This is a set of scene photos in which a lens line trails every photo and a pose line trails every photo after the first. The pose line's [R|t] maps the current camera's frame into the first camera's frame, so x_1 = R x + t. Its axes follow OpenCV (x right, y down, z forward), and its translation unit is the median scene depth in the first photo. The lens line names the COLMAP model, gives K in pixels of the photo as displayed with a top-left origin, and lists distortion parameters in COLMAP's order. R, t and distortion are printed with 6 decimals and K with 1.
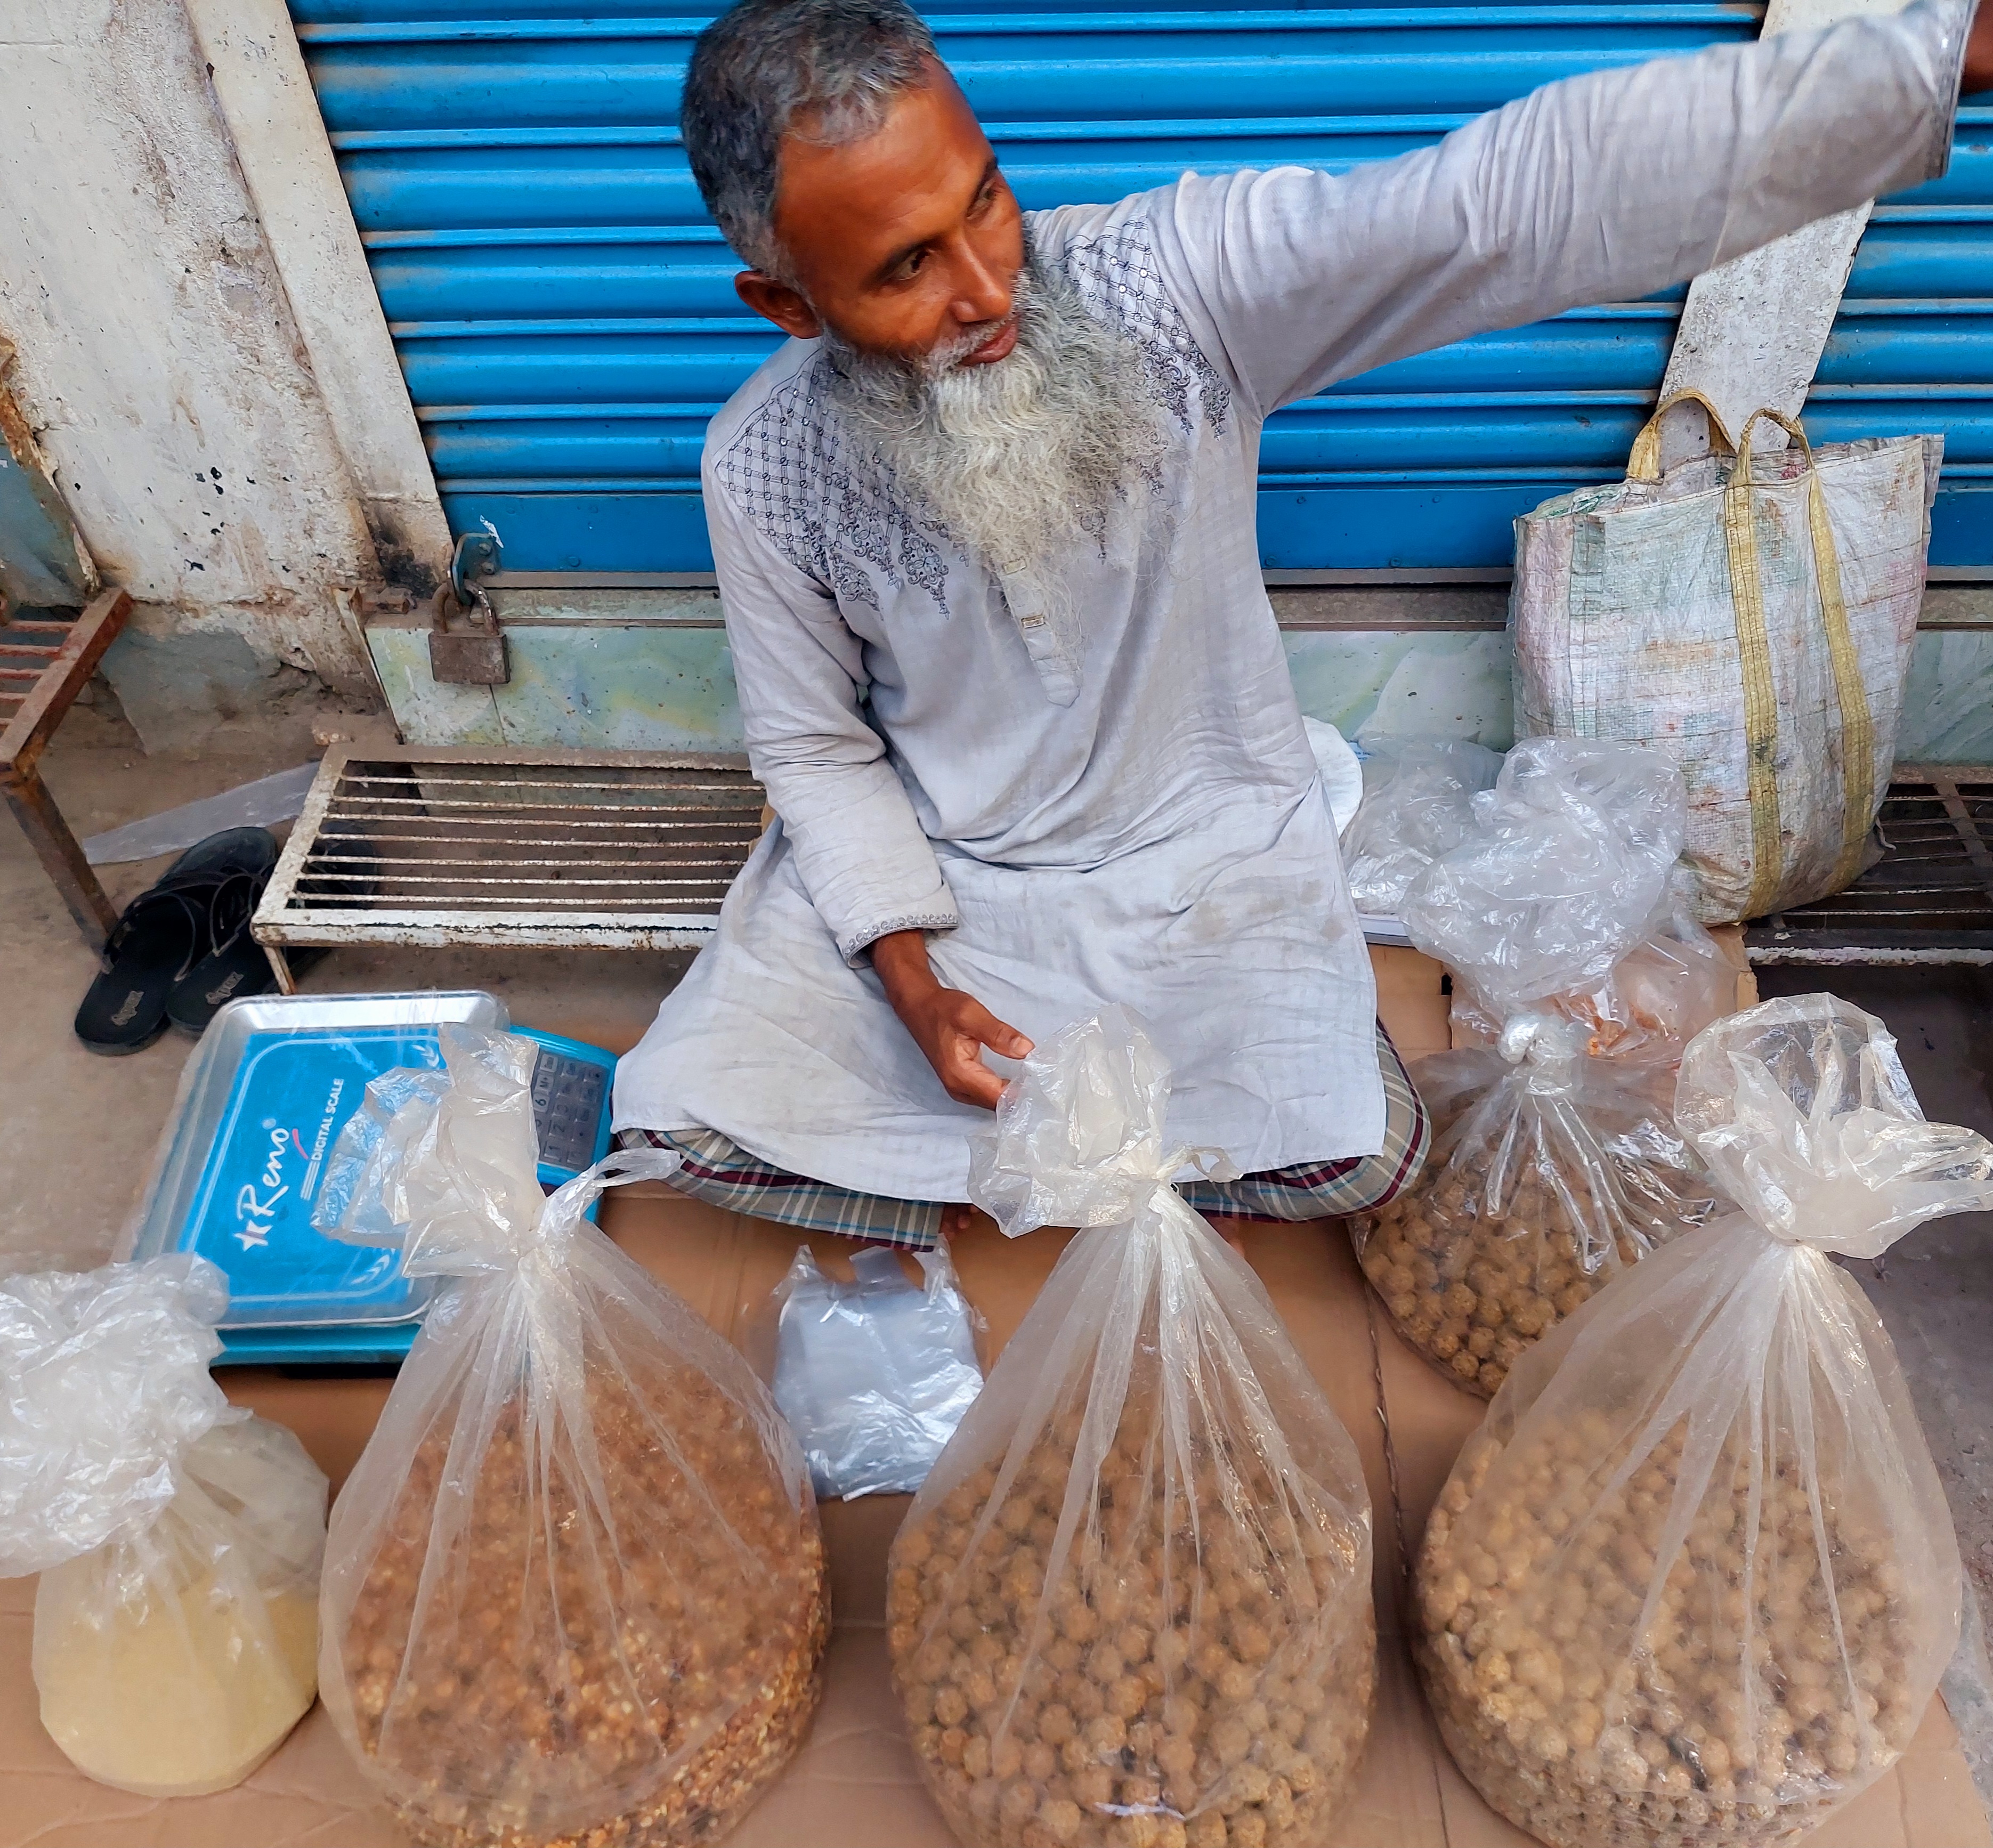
lens RADIAL K [[1744.7, 0, 994.7], [0, 1744.7, 919.1], [0, 0, 1]] dist [-0.005320, 0.003748]
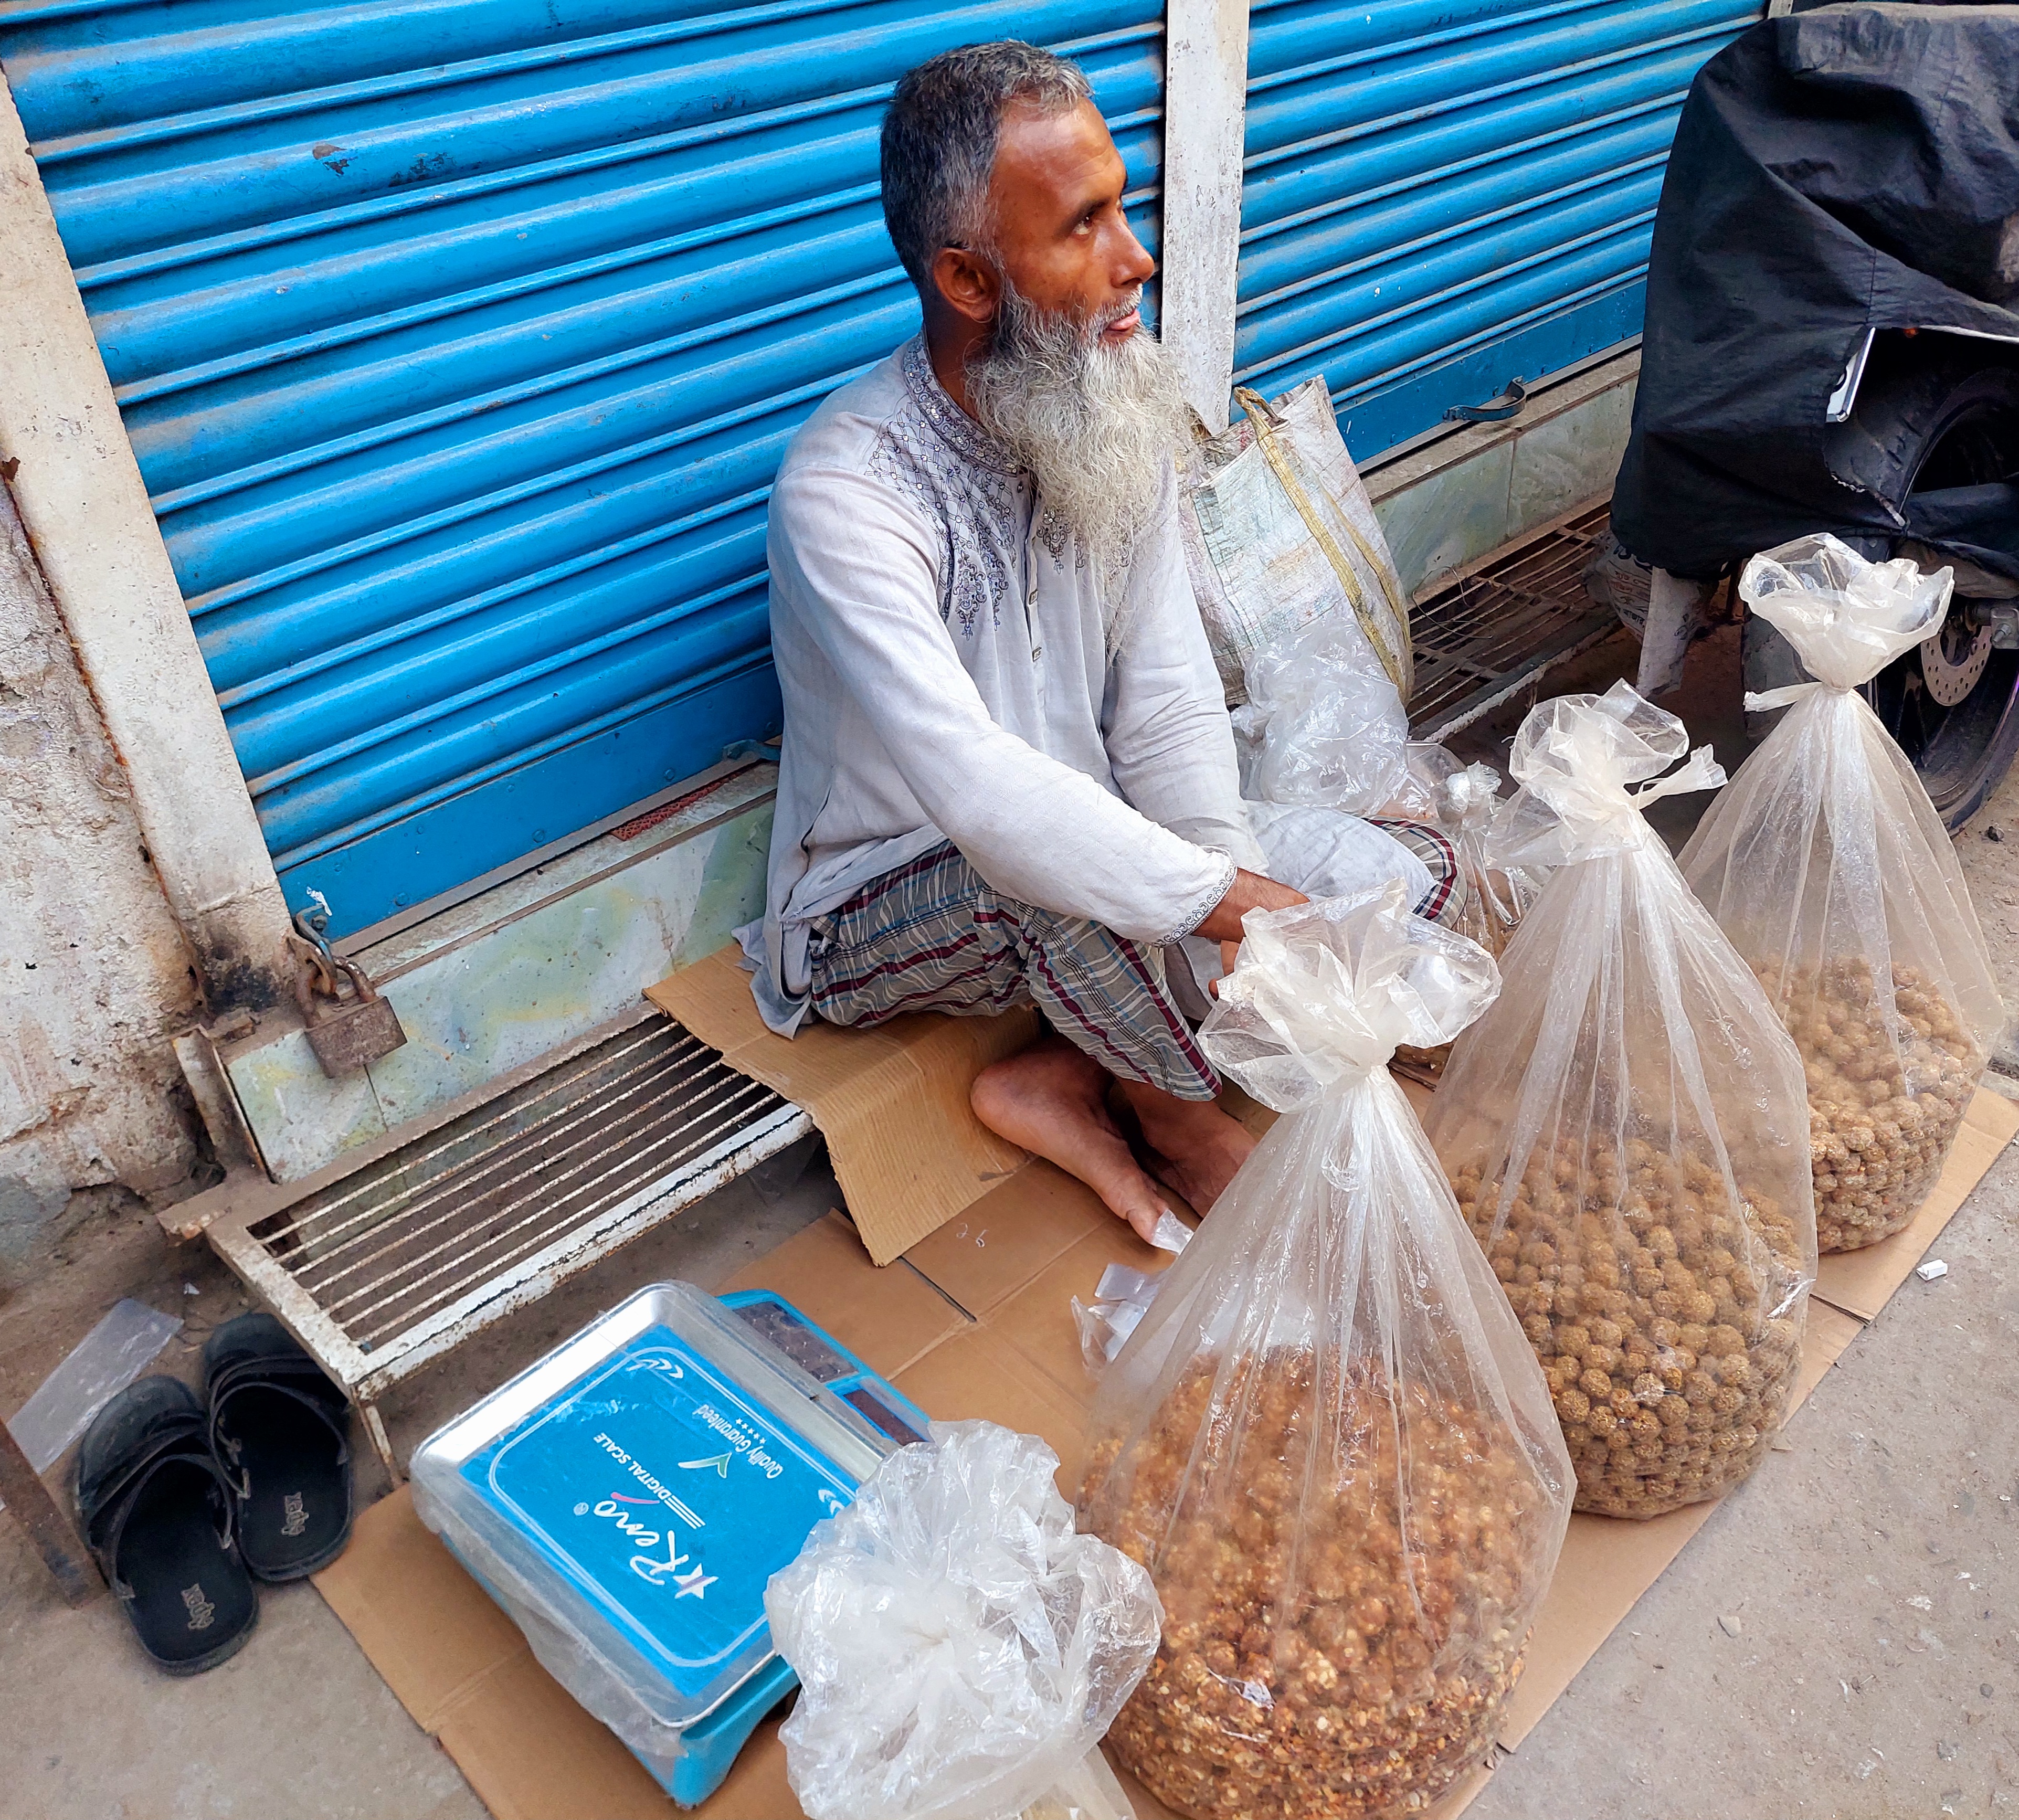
lens RADIAL K [[1703.3, 0, 1113.5], [0, 1703.3, 914.4], [0, 0, 1]] dist [-0.020984, -0.015764]
pose [[0.699088, -0.436147, 0.566614, -0.526883], [0.530834, 0.847472, -0.002606, 0.007562], [-0.479053, 0.302600, 0.823979, 0.072566]]
